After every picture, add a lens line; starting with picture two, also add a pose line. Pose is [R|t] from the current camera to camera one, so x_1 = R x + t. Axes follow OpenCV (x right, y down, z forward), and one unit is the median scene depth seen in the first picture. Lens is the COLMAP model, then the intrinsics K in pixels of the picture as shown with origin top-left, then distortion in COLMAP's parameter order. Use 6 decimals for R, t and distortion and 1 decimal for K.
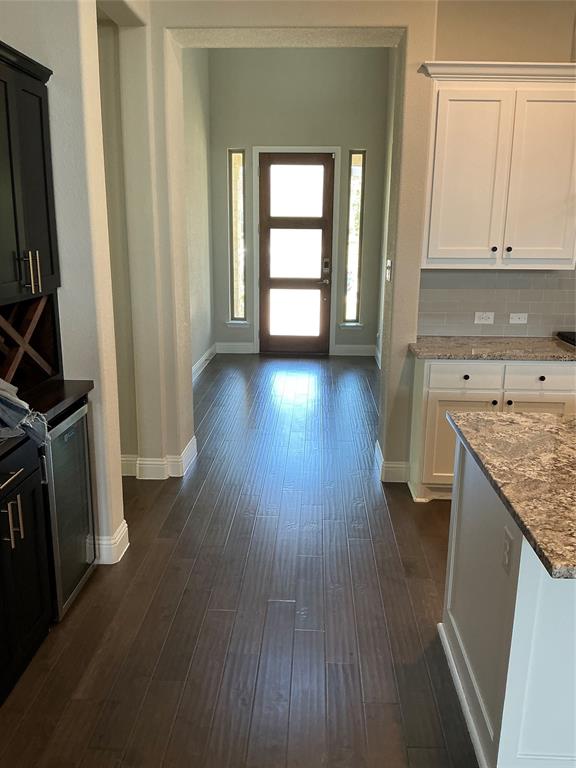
lens RADIAL K [[645.3, 0, 288.0], [0, 645.3, 384.0], [0, 0, 1]] dist [0.011054, -0.006527]
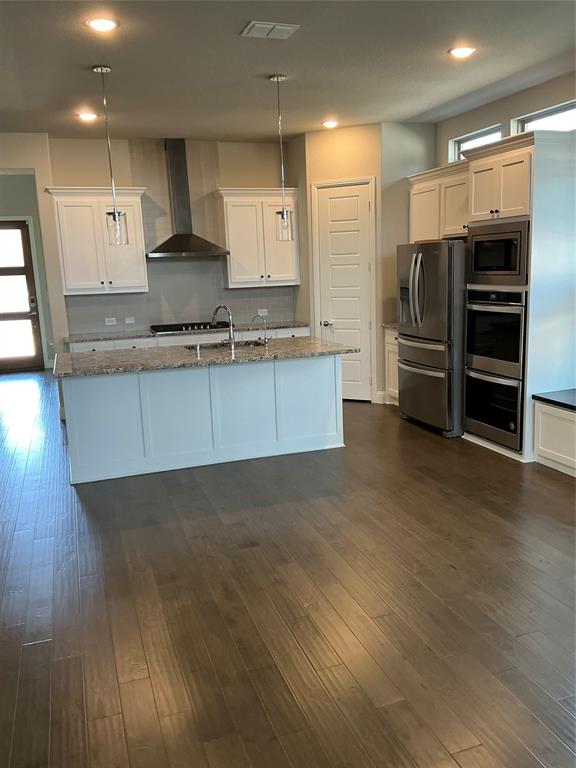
lens RADIAL K [[645.3, 0, 288.0], [0, 645.3, 384.0], [0, 0, 1]] dist [0.011054, -0.006527]
pose [[0.930268, -0.105085, 0.351509, 0.122447], [0.125770, 0.991389, -0.036469, 0.200336], [-0.344650, 0.078135, 0.935474, -0.836978]]
